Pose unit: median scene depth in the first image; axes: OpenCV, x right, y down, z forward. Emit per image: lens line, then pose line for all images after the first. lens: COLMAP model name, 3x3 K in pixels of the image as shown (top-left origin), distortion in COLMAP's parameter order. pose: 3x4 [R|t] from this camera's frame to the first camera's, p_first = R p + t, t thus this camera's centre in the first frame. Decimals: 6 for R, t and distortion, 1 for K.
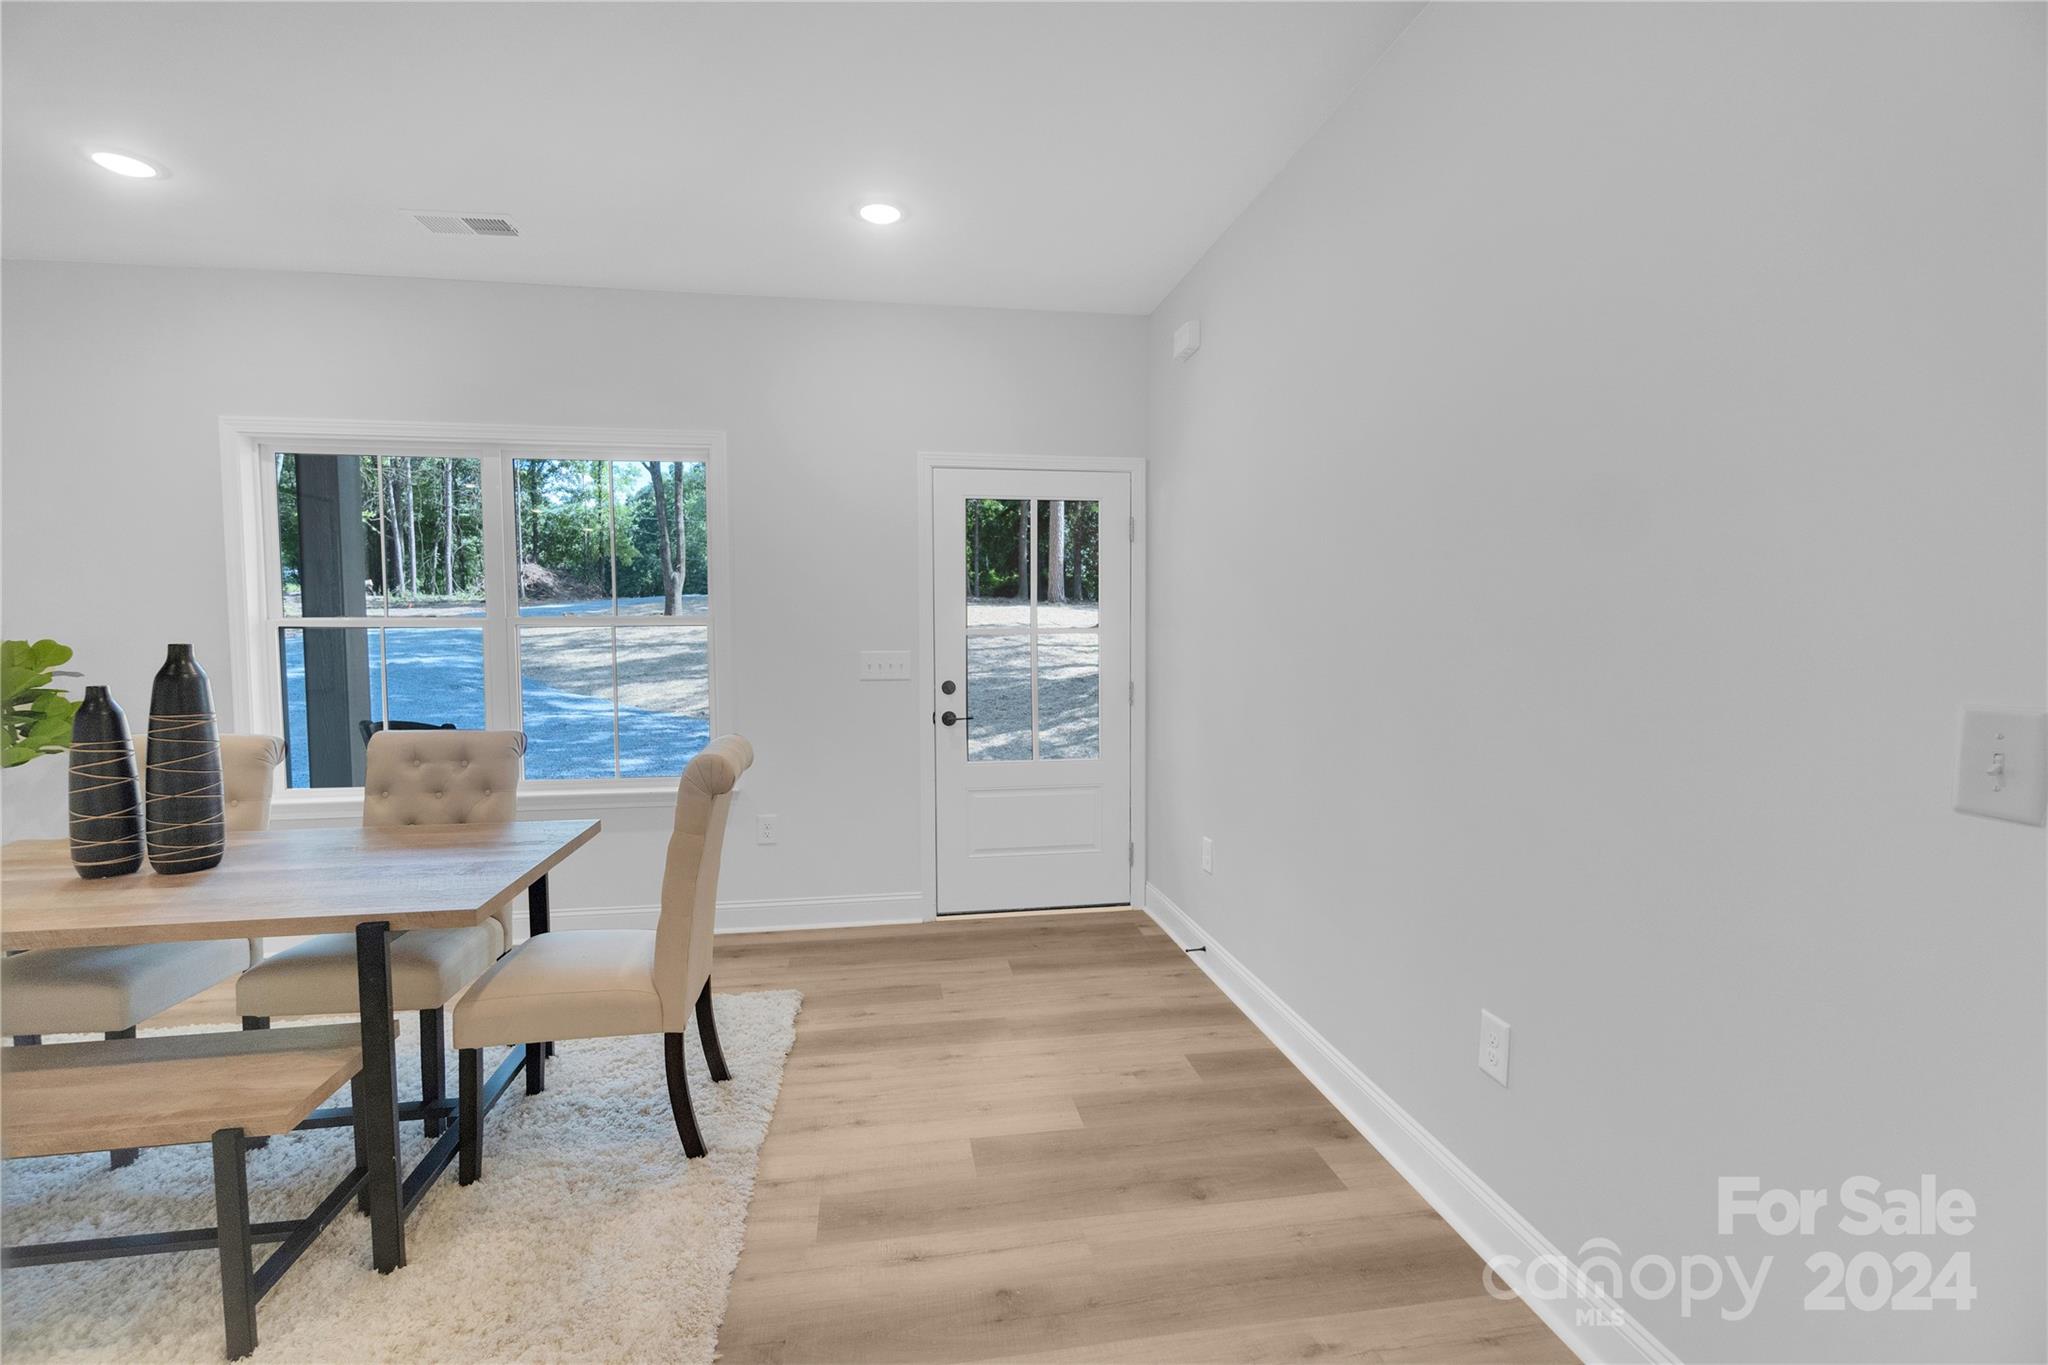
lens RADIAL K [[908.6, 0, 1024.0], [0, 908.6, 682.5], [0, 0, 1]] dist [-0.002493, -0.000322]
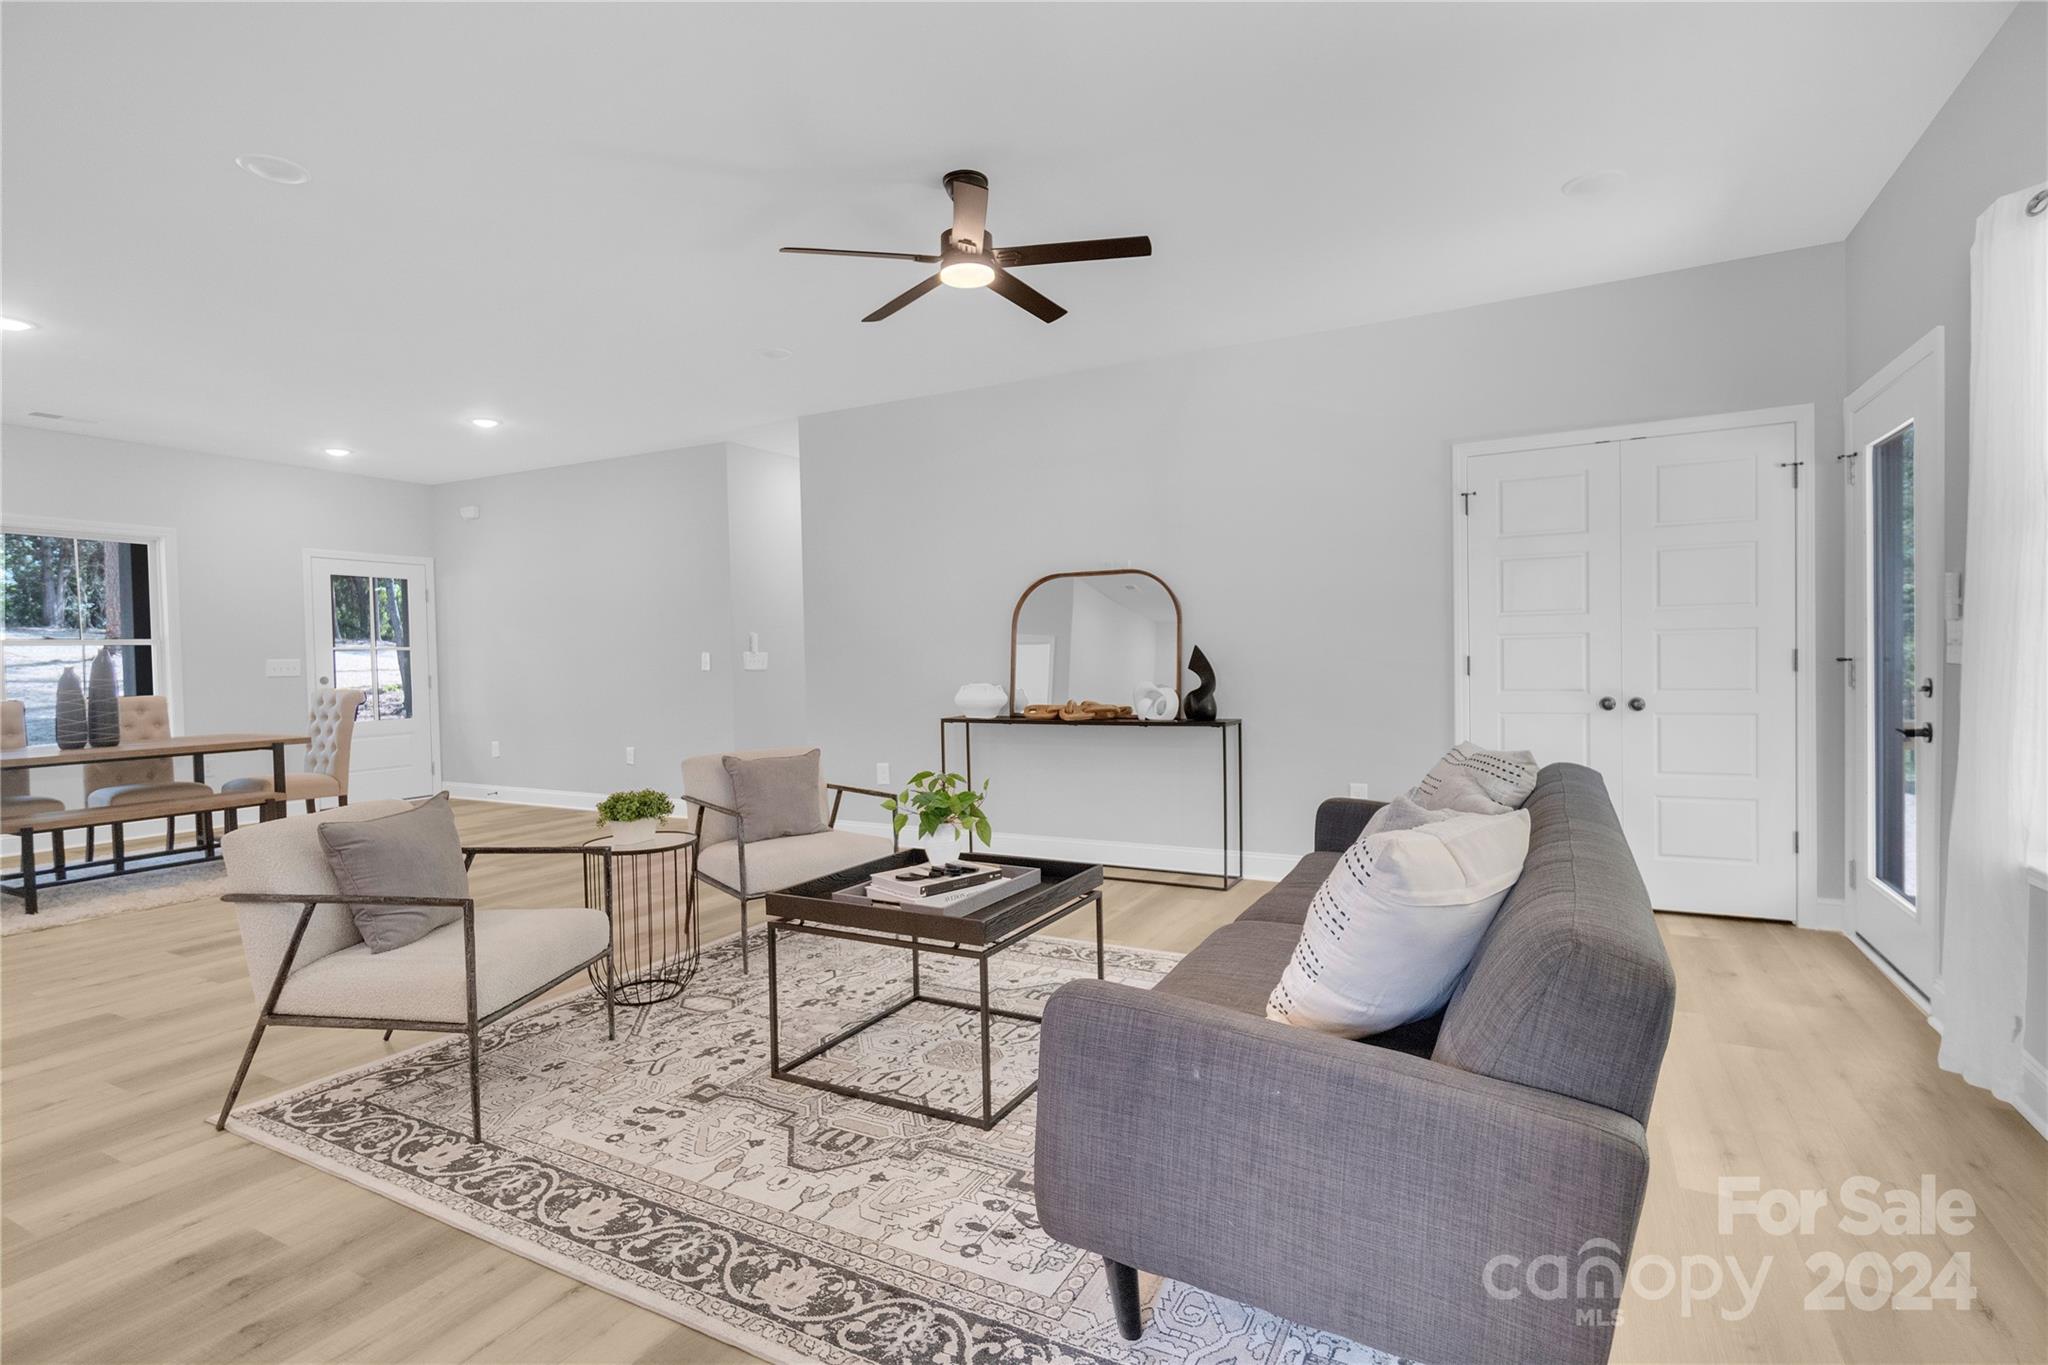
lens RADIAL K [[995.8, 0, 1018.6], [0, 995.8, 685.6], [0, 0, 1]] dist [-0.002294, -0.000810]
pose [[0.609325, -0.028070, 0.792424, -1.272133], [0.056143, 0.998392, -0.007804, 0.169608], [-0.790931, 0.049244, 0.609921, -2.021458]]
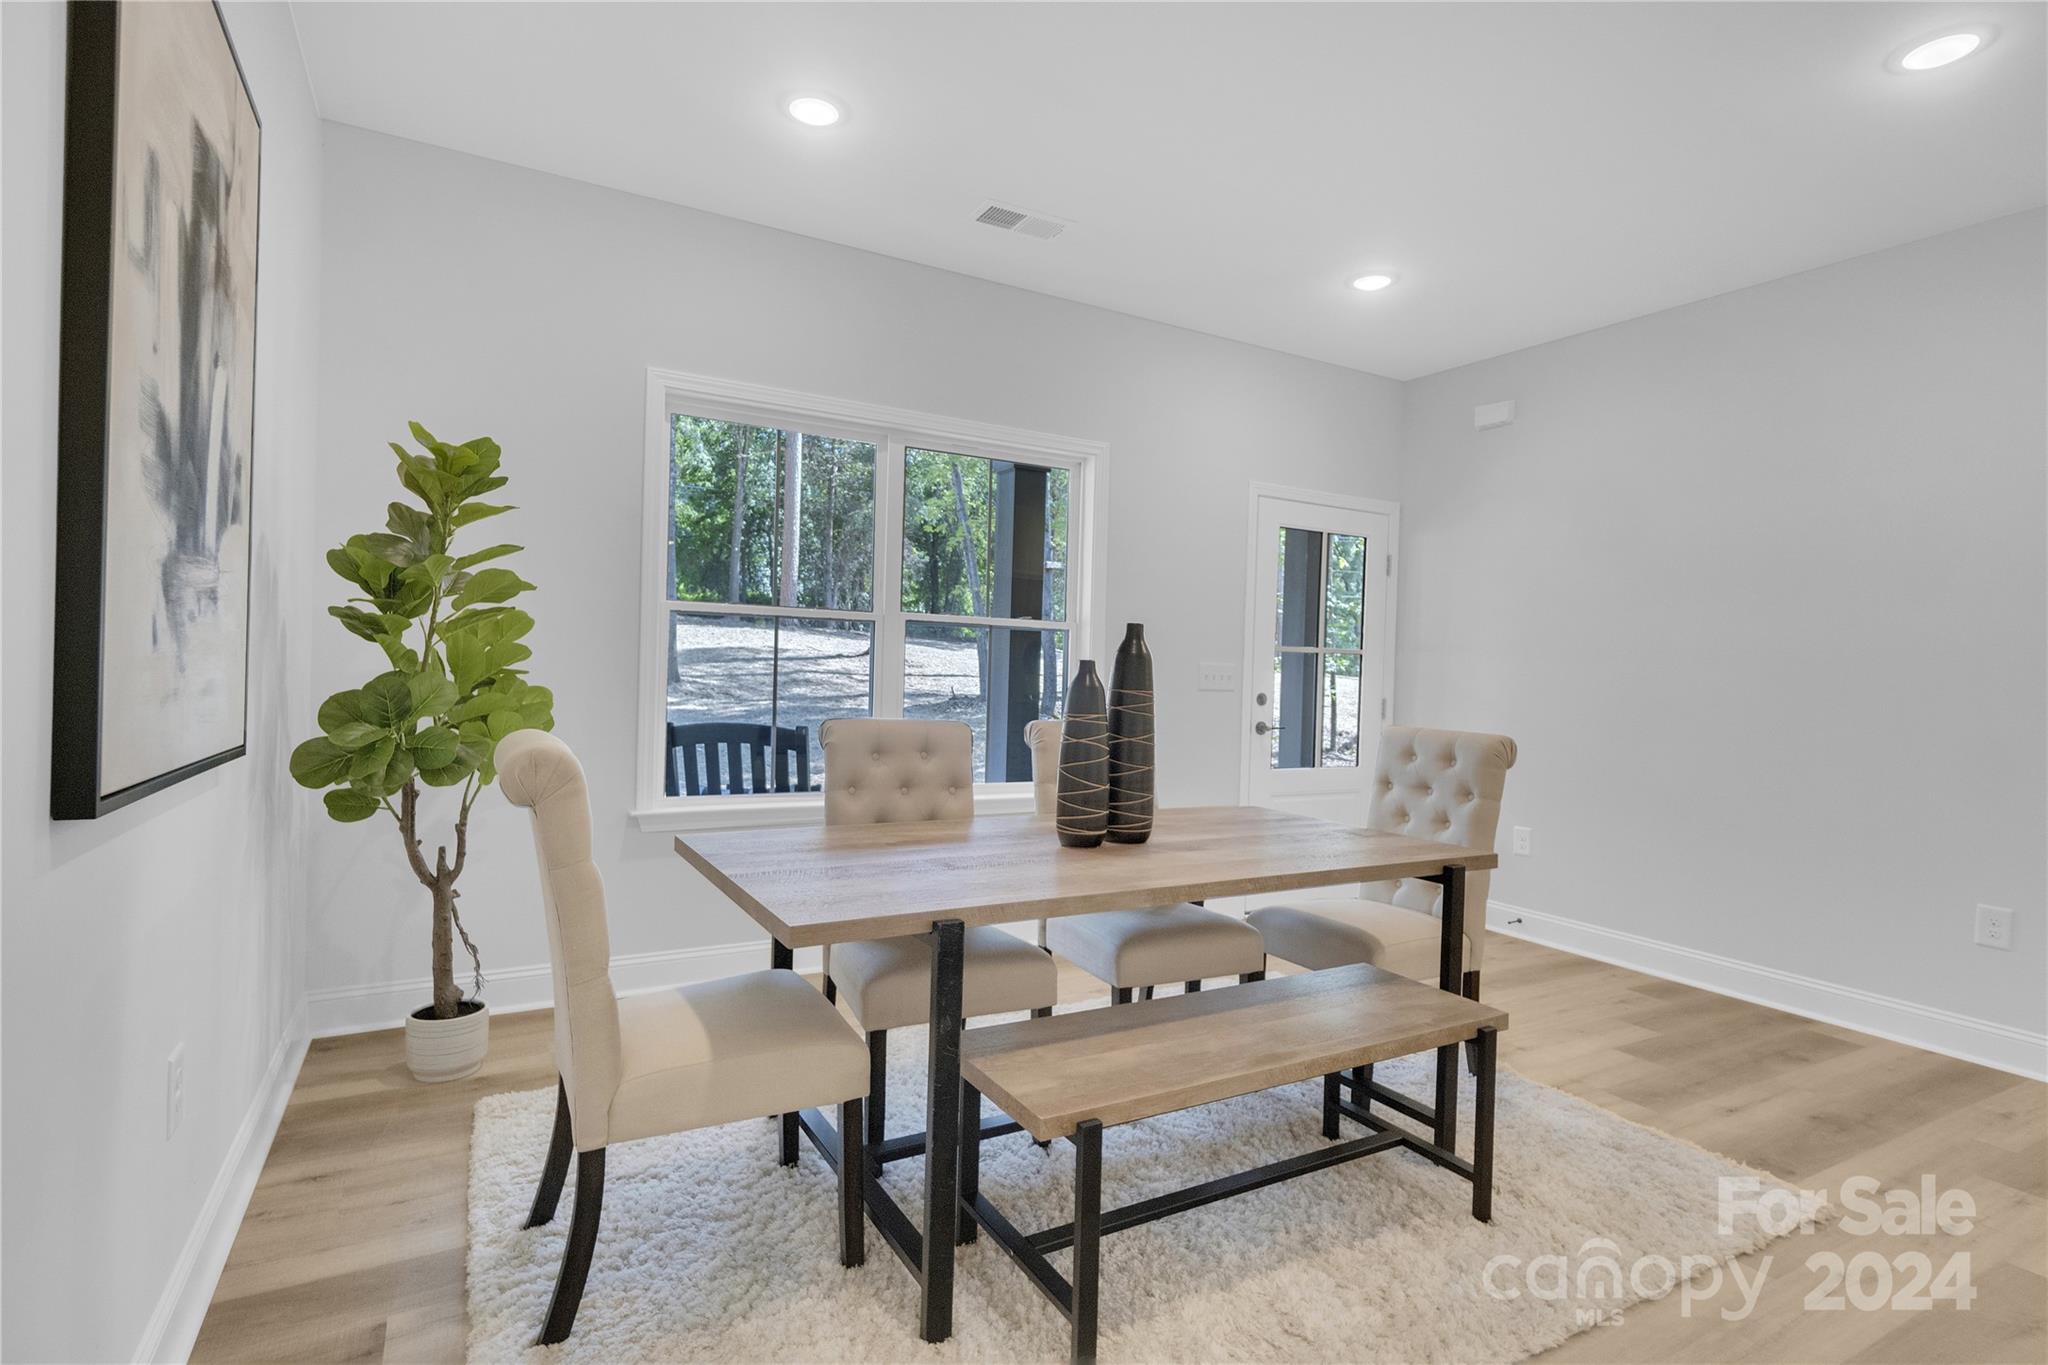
lens RADIAL K [[995.8, 0, 1018.6], [0, 995.8, 685.6], [0, 0, 1]] dist [-0.002294, -0.000810]
pose [[0.940053, 0.029840, 0.339720, -1.205125], [-0.017900, 0.999109, -0.038226, 0.062922], [-0.340558, 0.029854, 0.939749, -0.025743]]
